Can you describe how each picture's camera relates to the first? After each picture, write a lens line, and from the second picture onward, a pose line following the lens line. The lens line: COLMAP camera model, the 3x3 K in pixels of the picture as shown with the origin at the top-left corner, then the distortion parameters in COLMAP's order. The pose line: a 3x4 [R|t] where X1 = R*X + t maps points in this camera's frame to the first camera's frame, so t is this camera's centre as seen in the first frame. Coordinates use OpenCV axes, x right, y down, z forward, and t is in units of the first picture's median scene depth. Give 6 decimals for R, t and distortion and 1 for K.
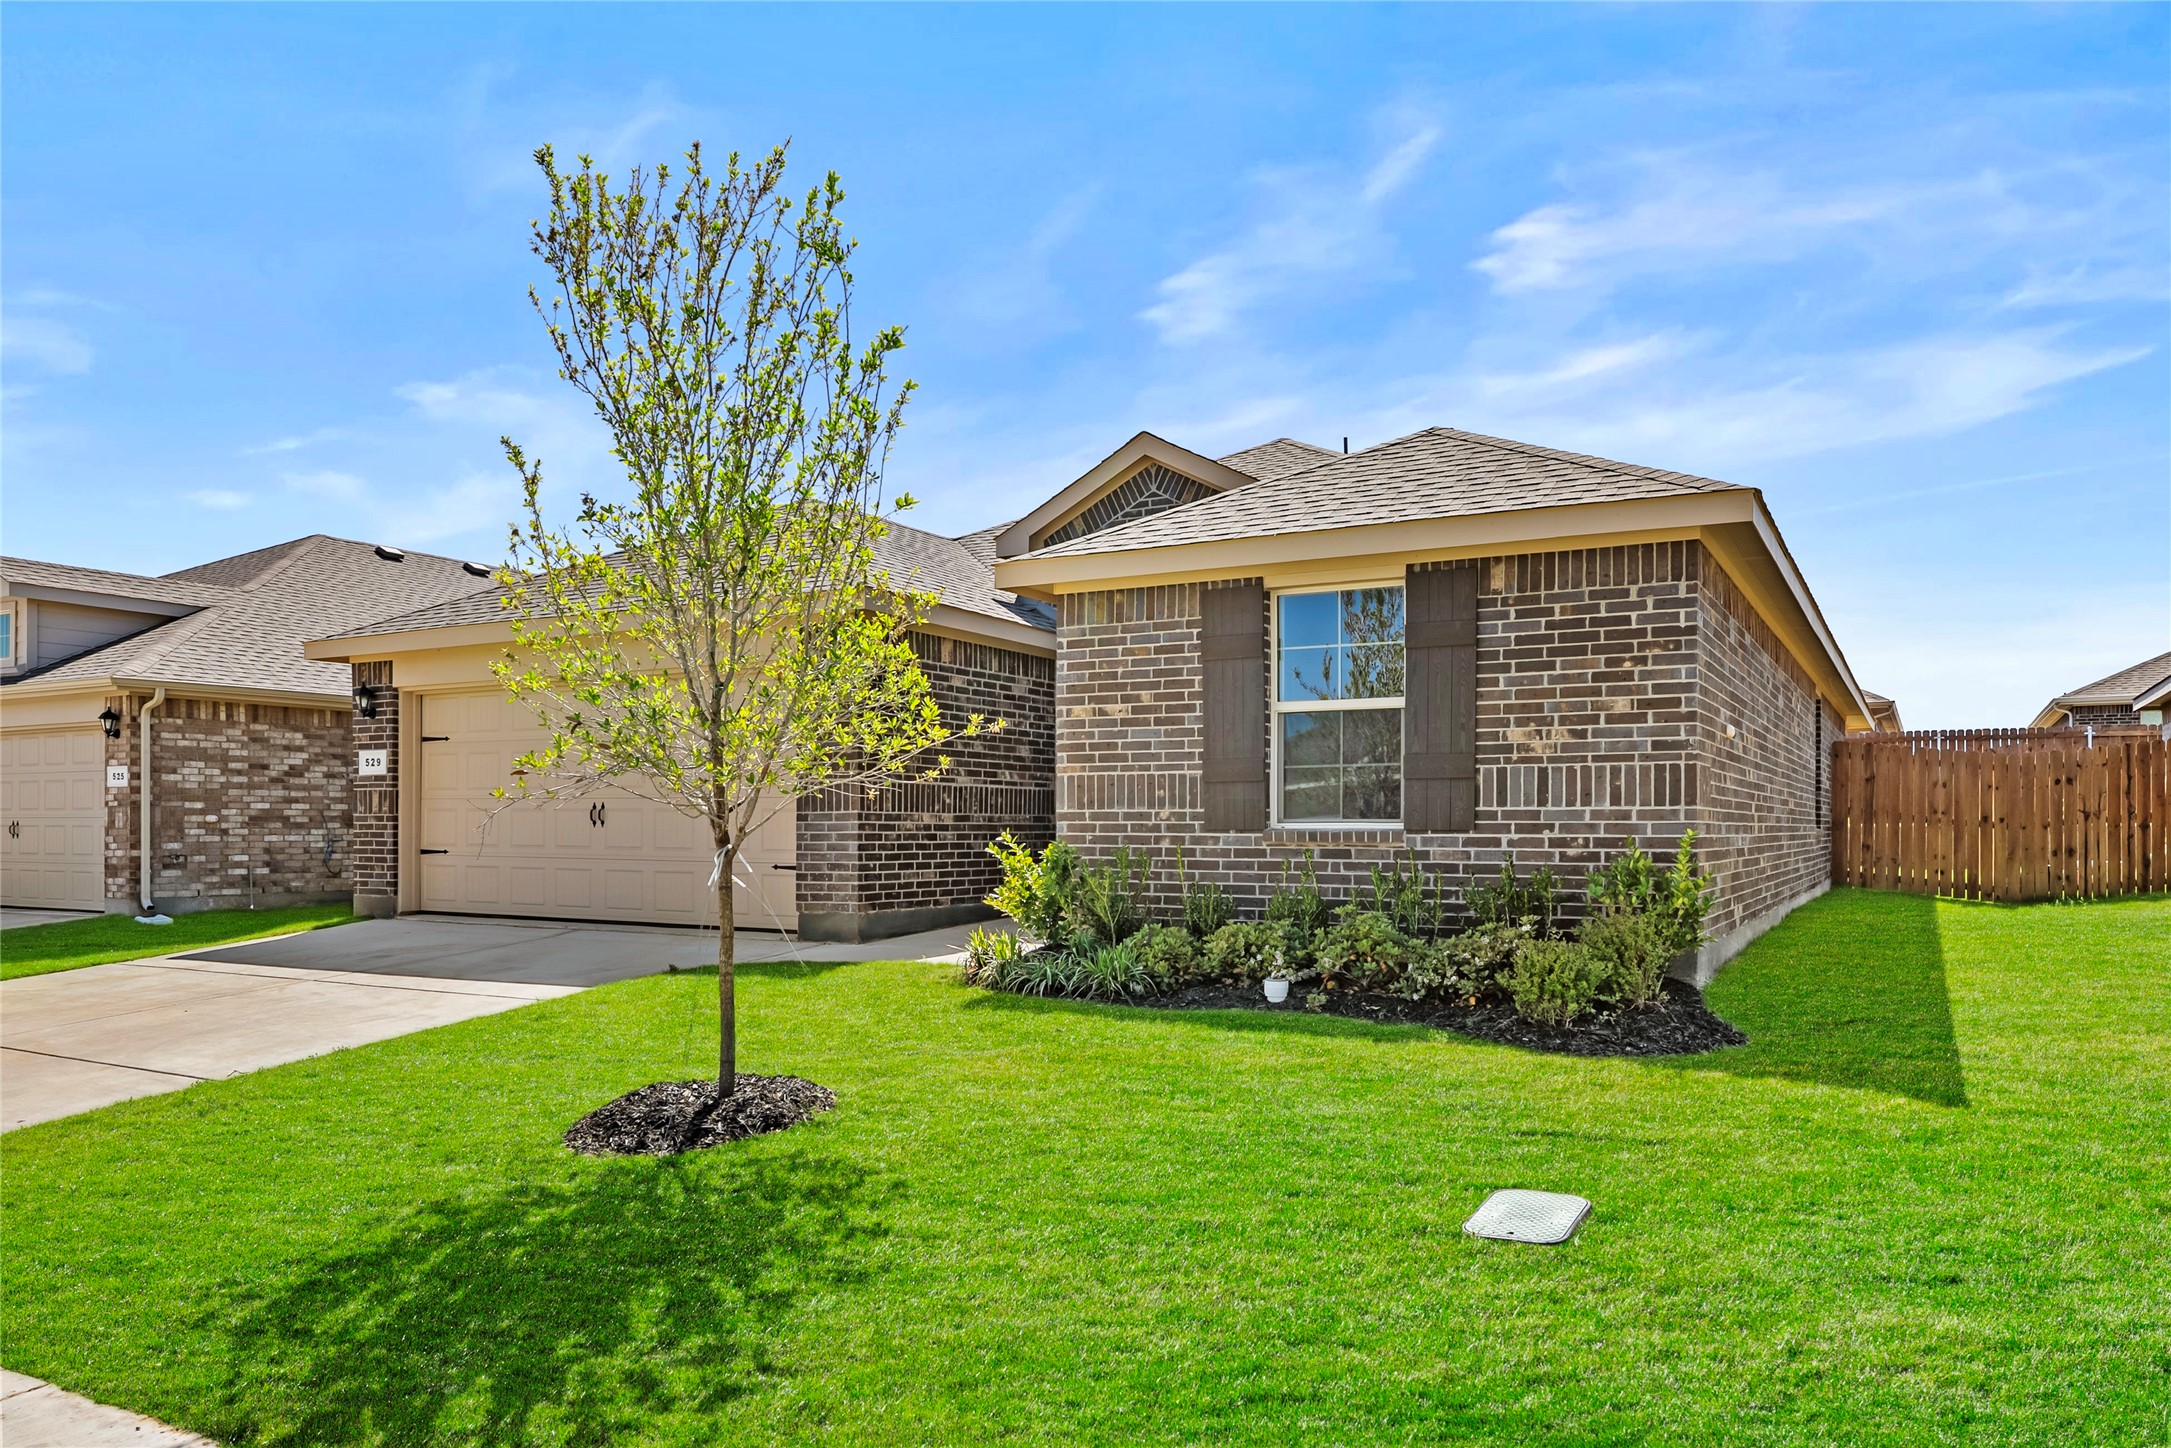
lens RADIAL K [[1485.5, 0, 1085.5], [0, 1485.5, 724.0], [0, 0, 1]] dist [0.000243, -0.000908]
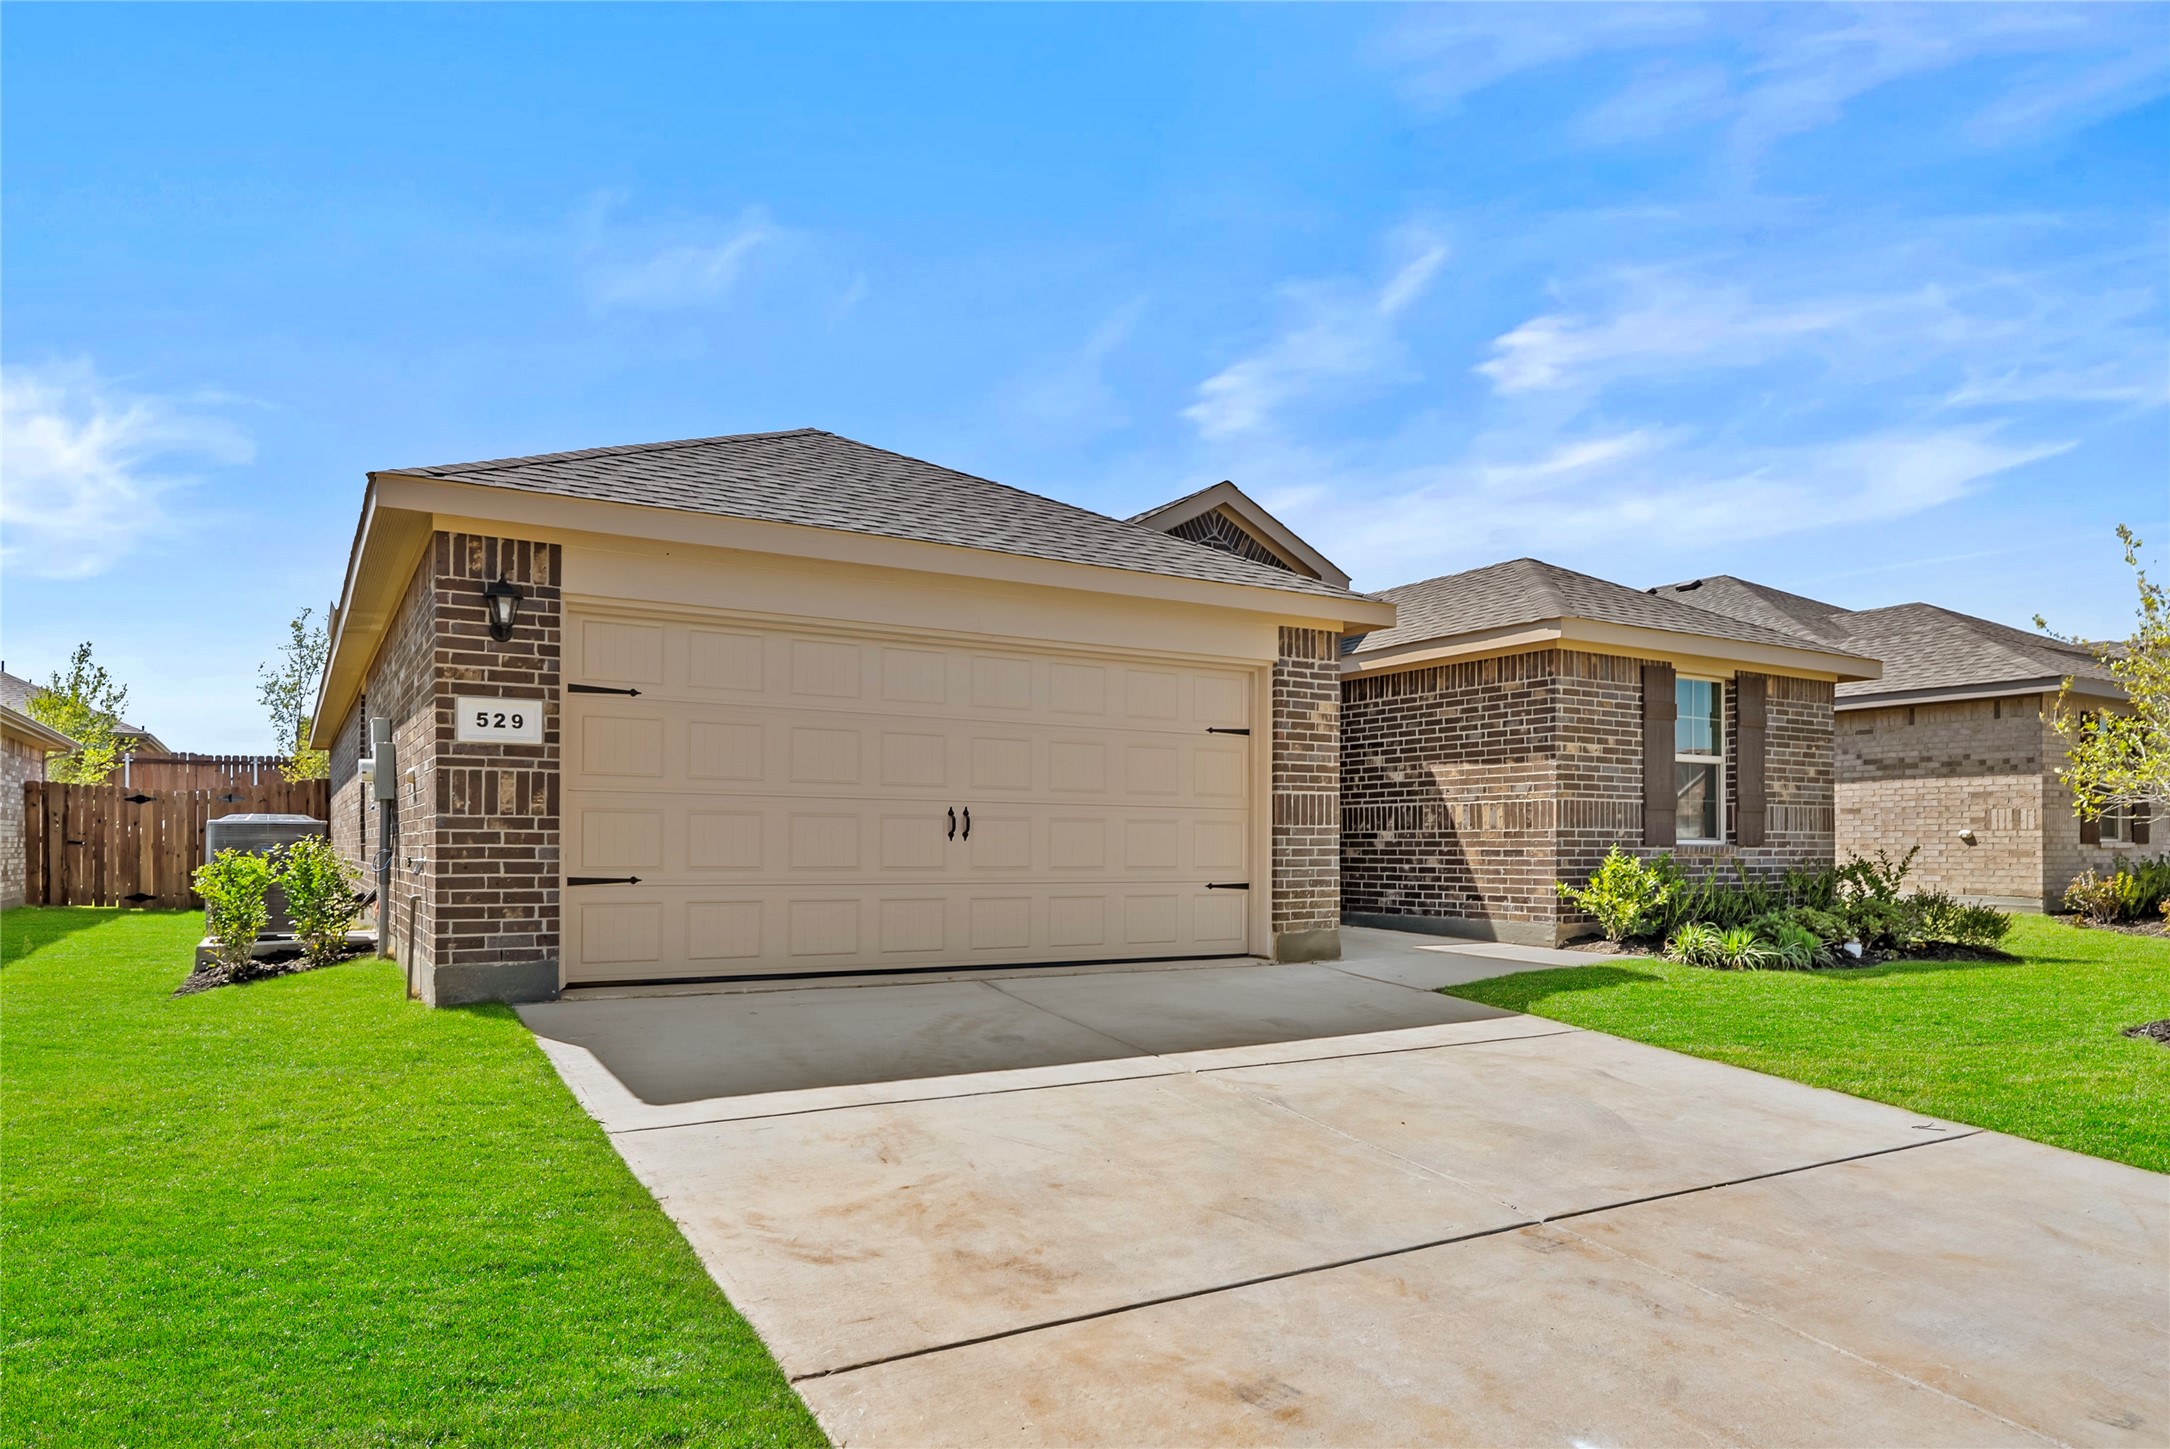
lens RADIAL K [[1260.9, 0, 1085.0], [0, 1260.9, 724.5], [0, 0, 1]] dist [-0.005096, -0.000197]
pose [[0.504235, 0.076536, 0.860168, -1.099710], [-0.067880, 0.996496, -0.048875, 0.050404], [-0.860894, -0.033743, 0.507664, 0.823560]]
